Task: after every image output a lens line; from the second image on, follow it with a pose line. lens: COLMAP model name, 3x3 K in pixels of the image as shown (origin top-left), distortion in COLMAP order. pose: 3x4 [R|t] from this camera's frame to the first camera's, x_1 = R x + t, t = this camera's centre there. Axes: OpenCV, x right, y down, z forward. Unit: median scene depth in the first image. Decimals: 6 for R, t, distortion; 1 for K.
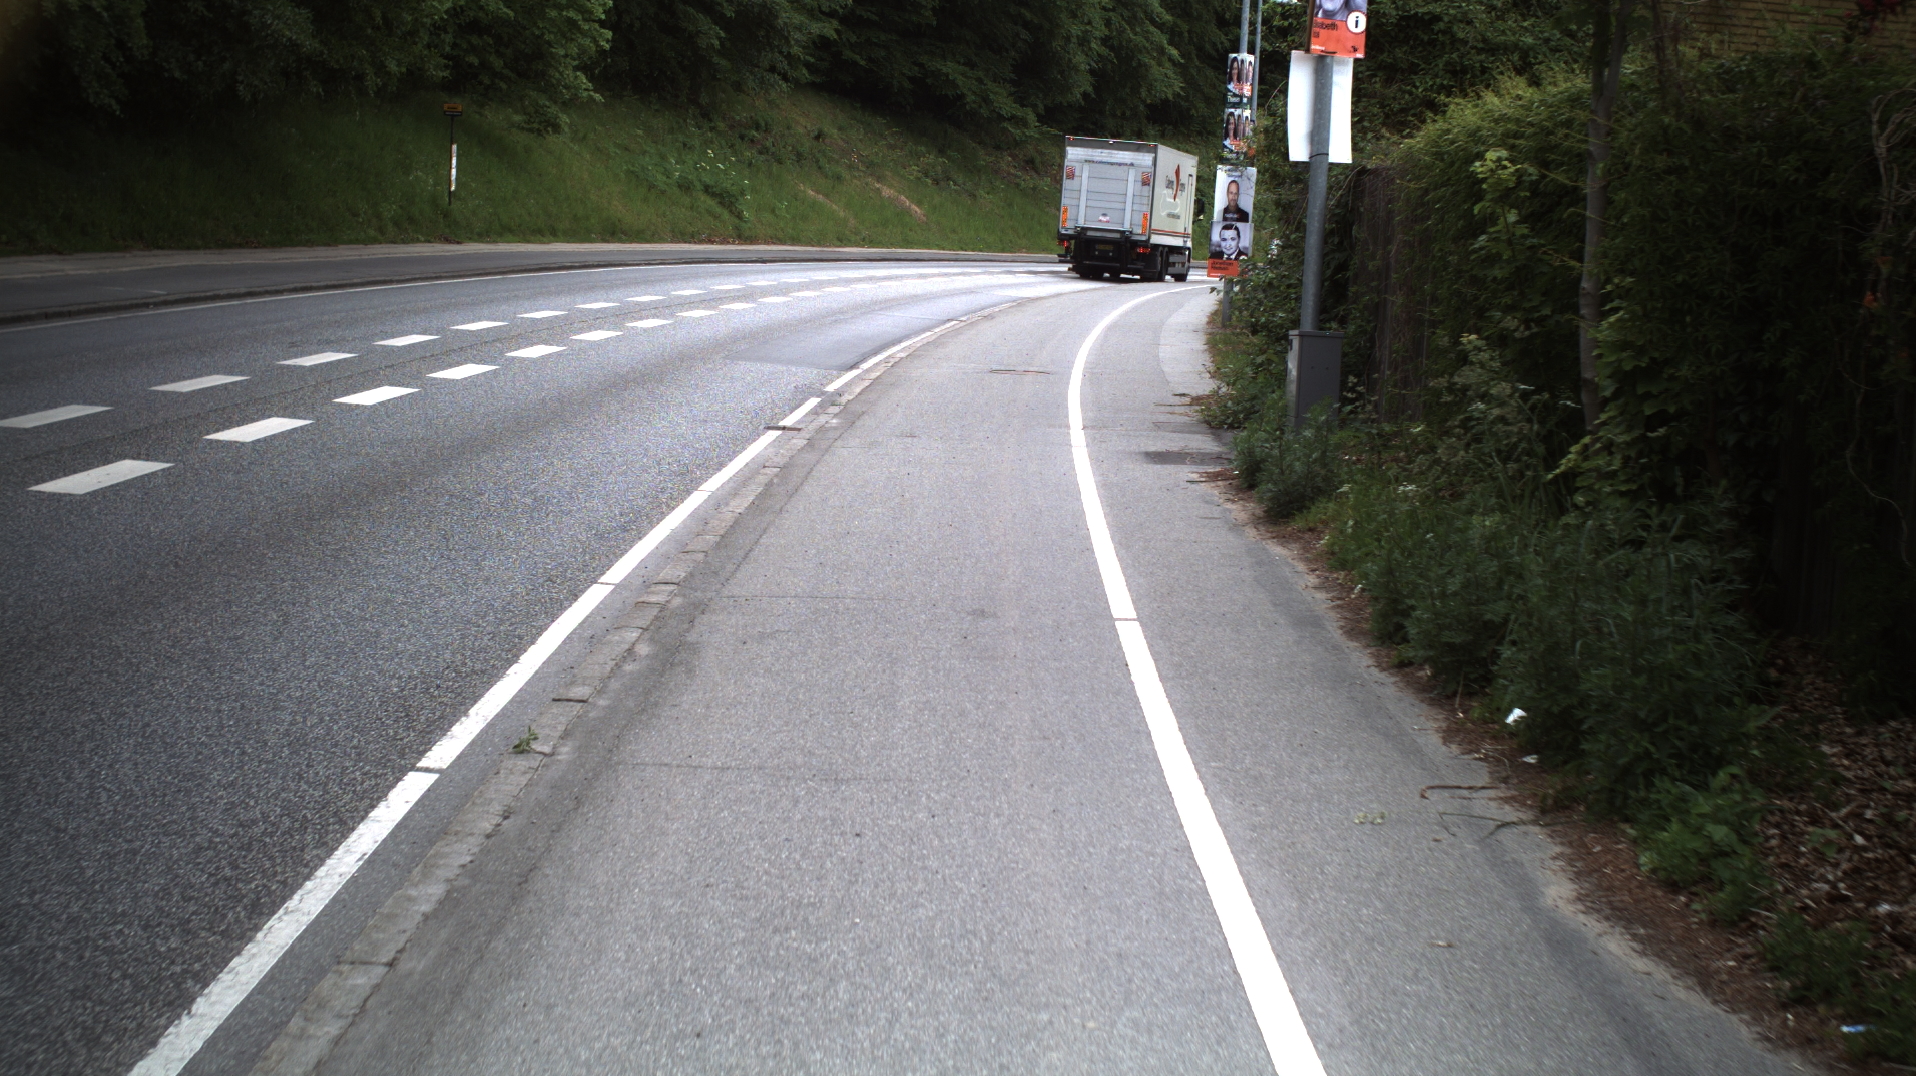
lens RADIAL K [[3250.2, 0, 958.0], [0, 3250.2, 538.0], [0, 0, 1]] dist [-0.320771, 0.531488]
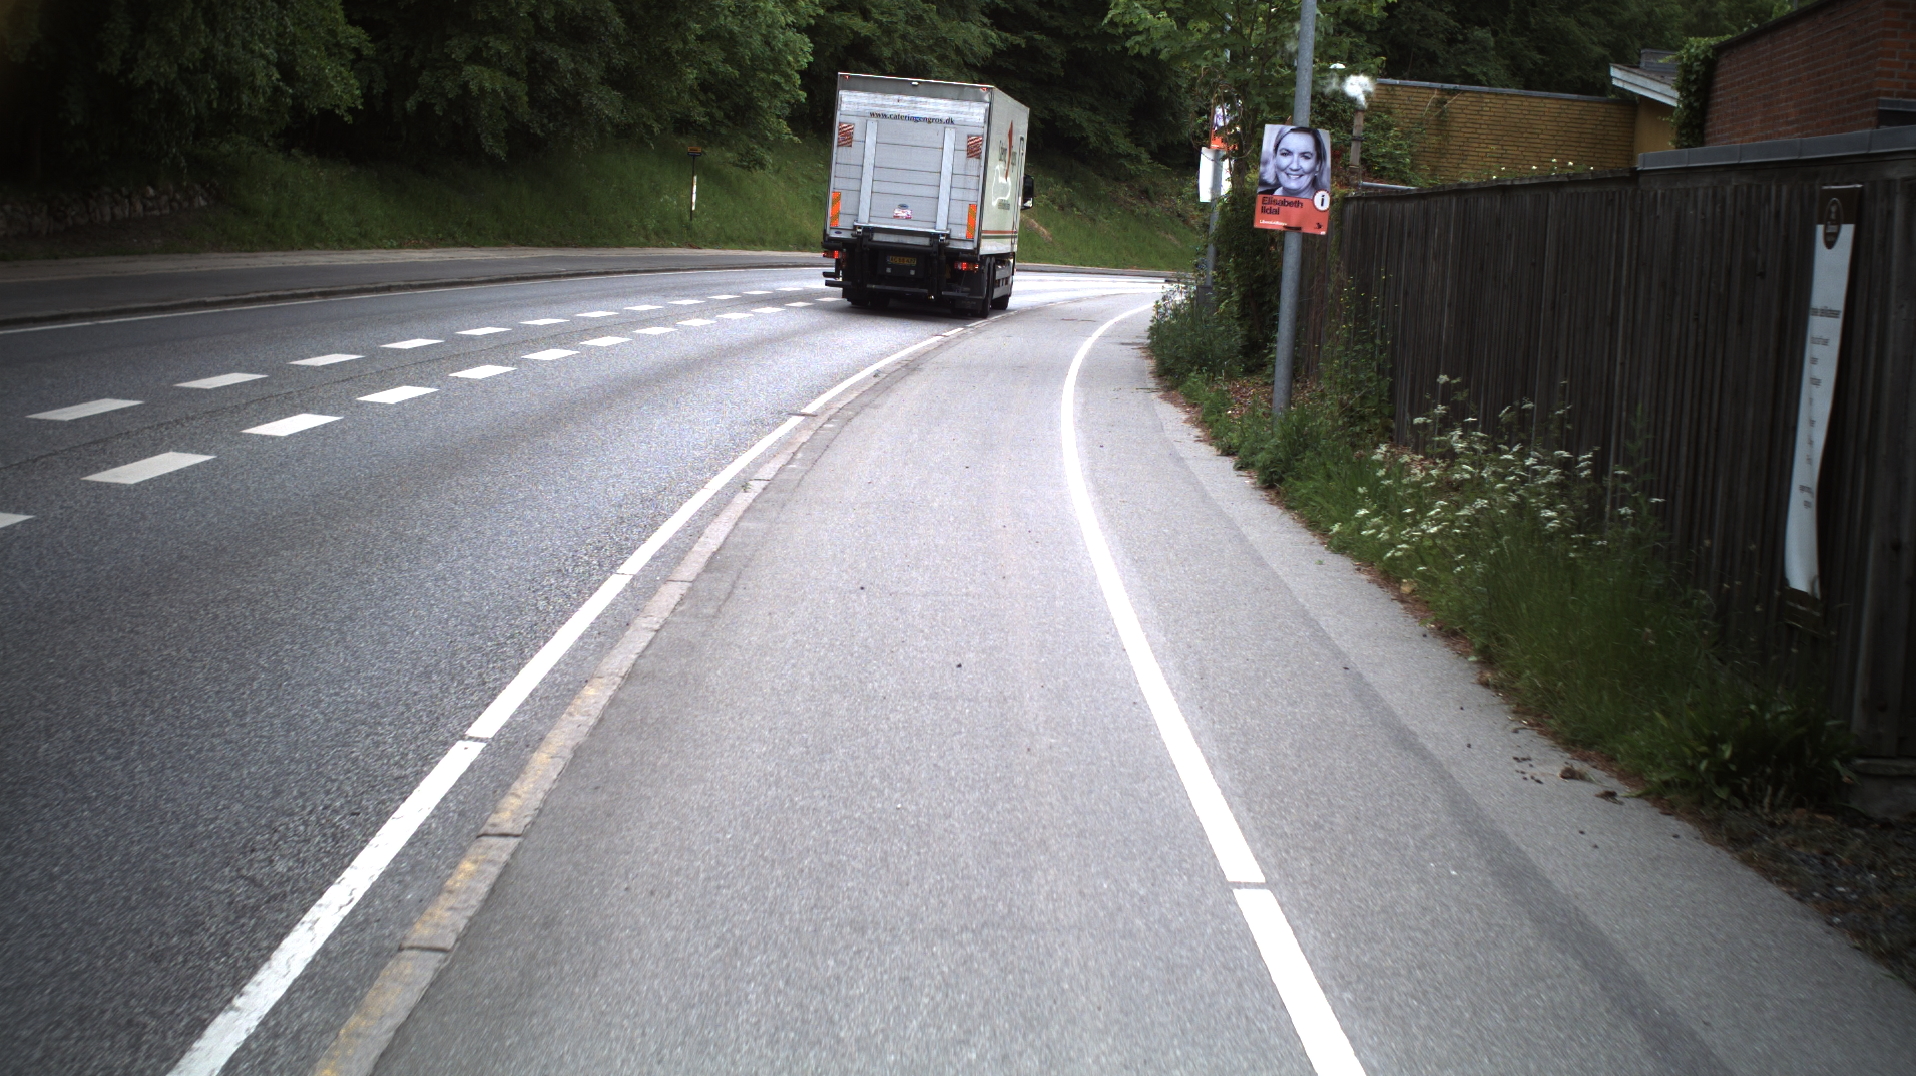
lens RADIAL K [[3250.2, 0, 958.0], [0, 3250.2, 538.0], [0, 0, 1]] dist [-0.320771, 0.531488]
pose [[0.998980, 0.015278, -0.042493, 0.020880], [-0.015597, 0.999852, -0.007196, 0.054580], [0.042376, 0.007851, 0.999071, -0.508373]]
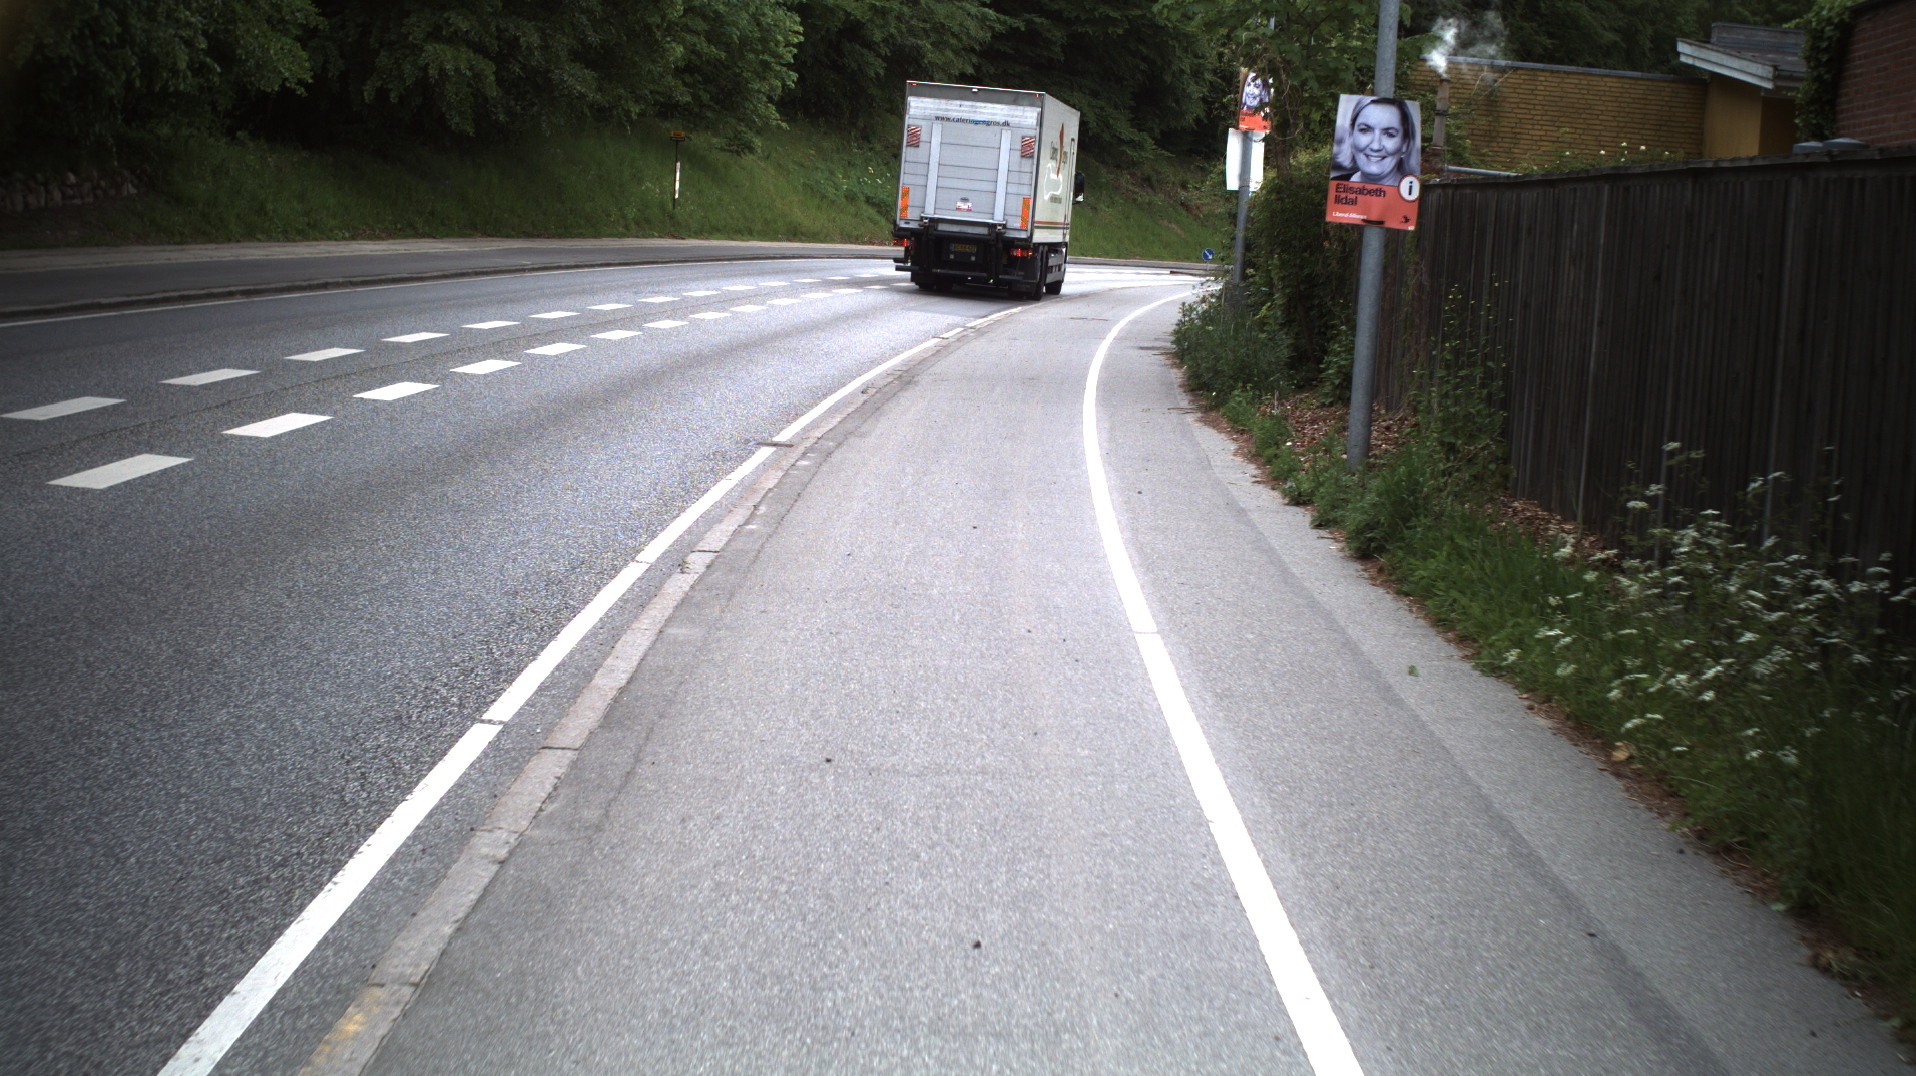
lens RADIAL K [[3250.2, 0, 958.0], [0, 3250.2, 538.0], [0, 0, 1]] dist [-0.320771, 0.531488]
pose [[0.999023, 0.016187, -0.041122, 0.015327], [-0.016347, 0.999860, -0.003554, 0.043450], [0.041058, 0.004222, 0.999148, -0.406985]]
